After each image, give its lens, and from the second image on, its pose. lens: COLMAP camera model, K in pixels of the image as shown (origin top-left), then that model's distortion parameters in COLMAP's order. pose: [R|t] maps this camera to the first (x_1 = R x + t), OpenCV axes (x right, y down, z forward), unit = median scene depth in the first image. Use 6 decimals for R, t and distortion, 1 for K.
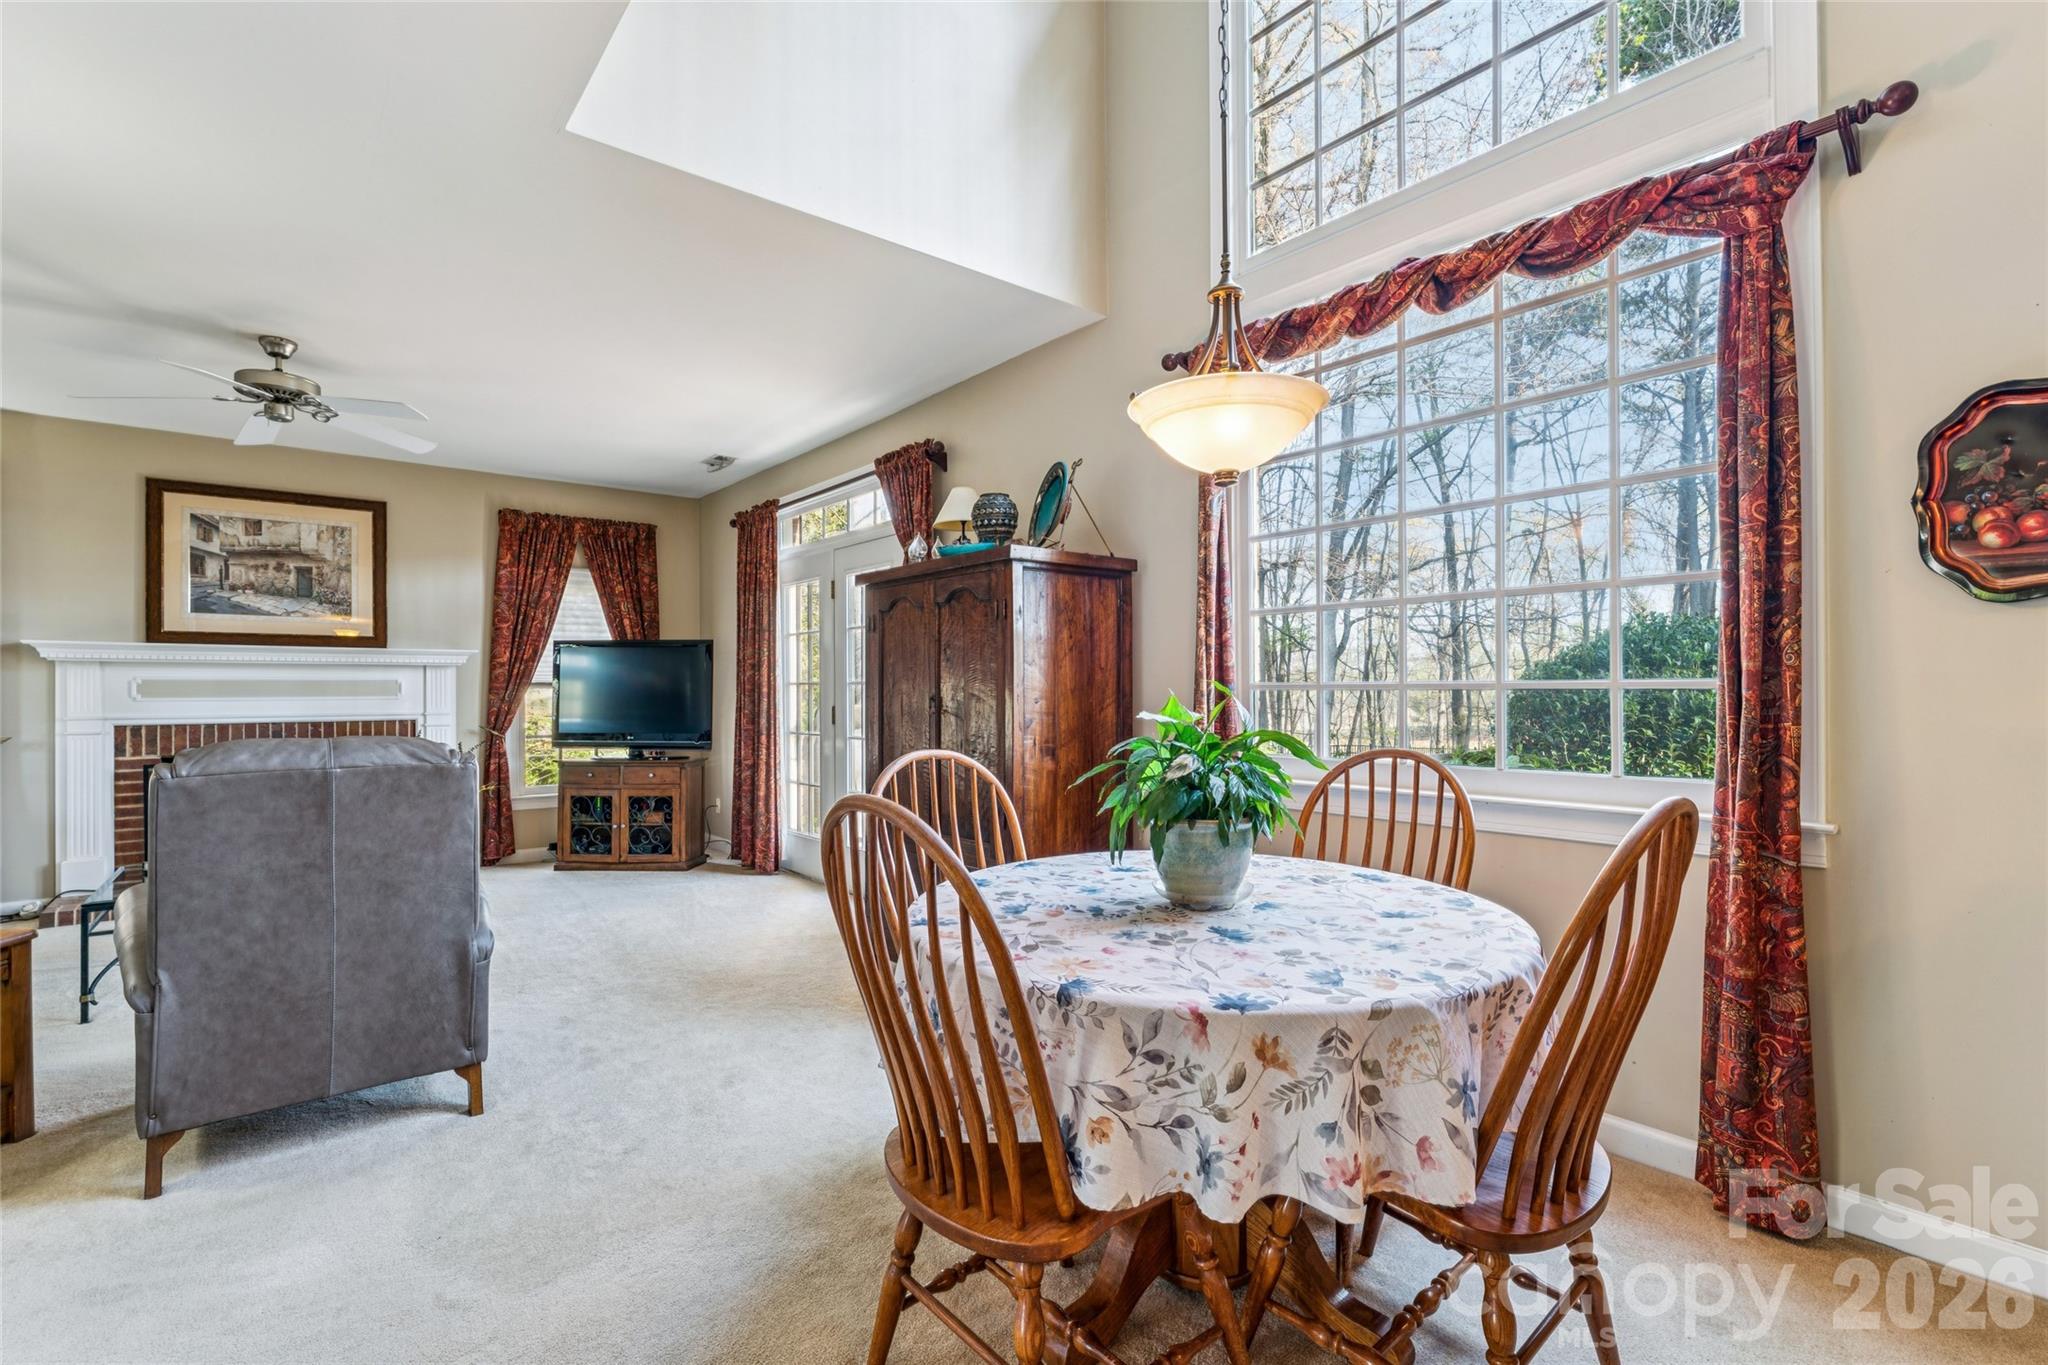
lens RADIAL K [[932.6, 0, 1025.2], [0, 932.6, 685.2], [0, 0, 1]] dist [-0.003005, -0.000126]
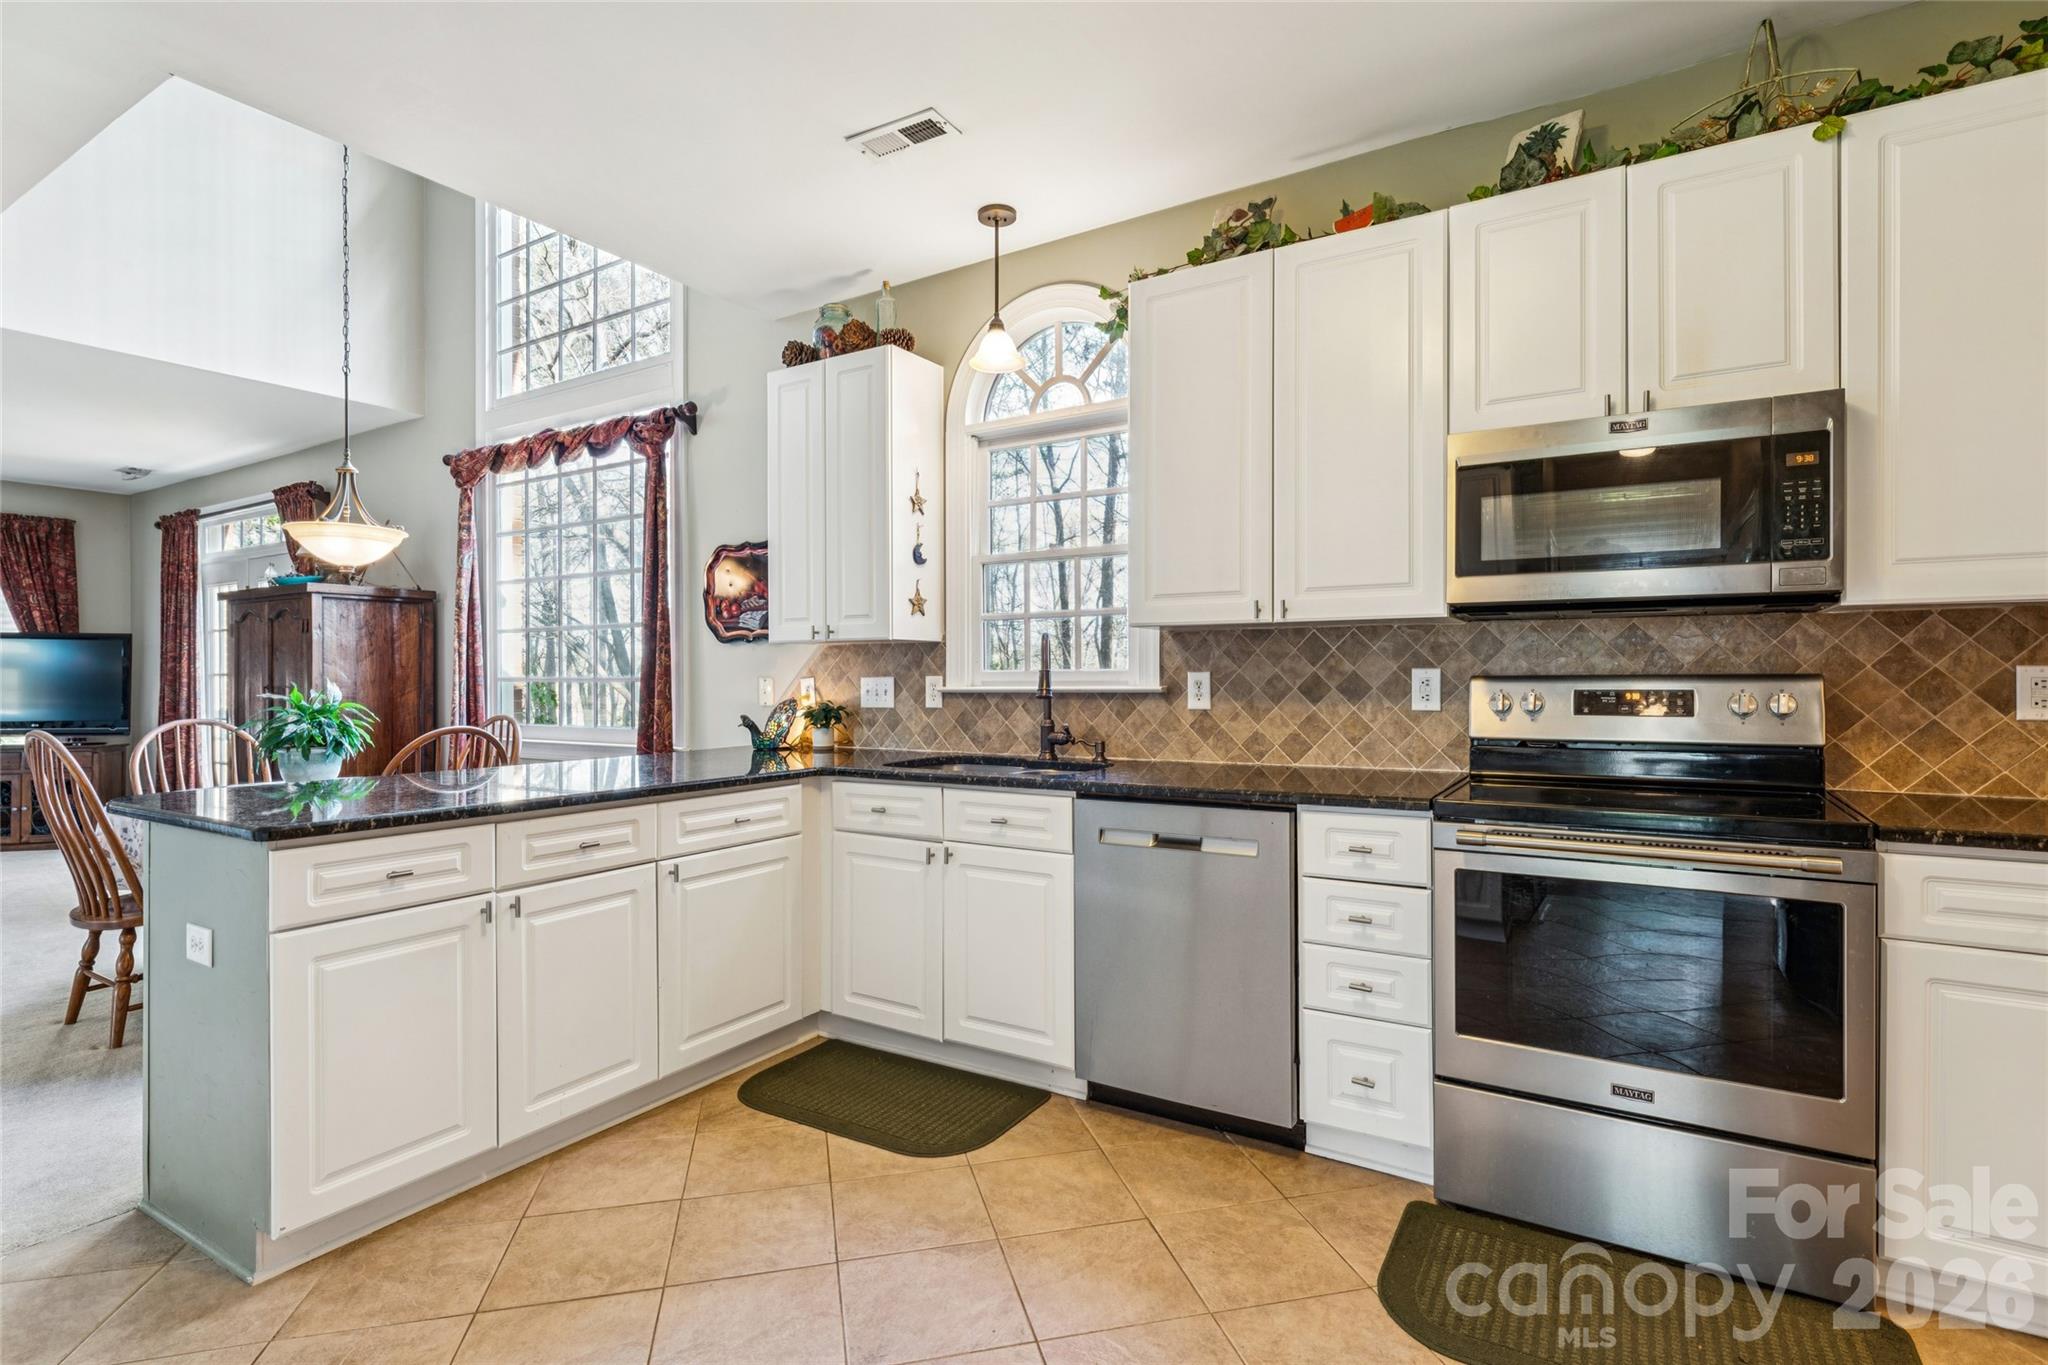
lens RADIAL K [[996.9, 0, 1019.4], [0, 996.9, 676.7], [0, 0, 1]] dist [0.002584, -0.000512]
pose [[0.948849, 0.000444, 0.315729, 0.463884], [-0.002042, 0.999987, 0.004729, -0.010535], [-0.315723, -0.005132, 0.948838, -0.712600]]
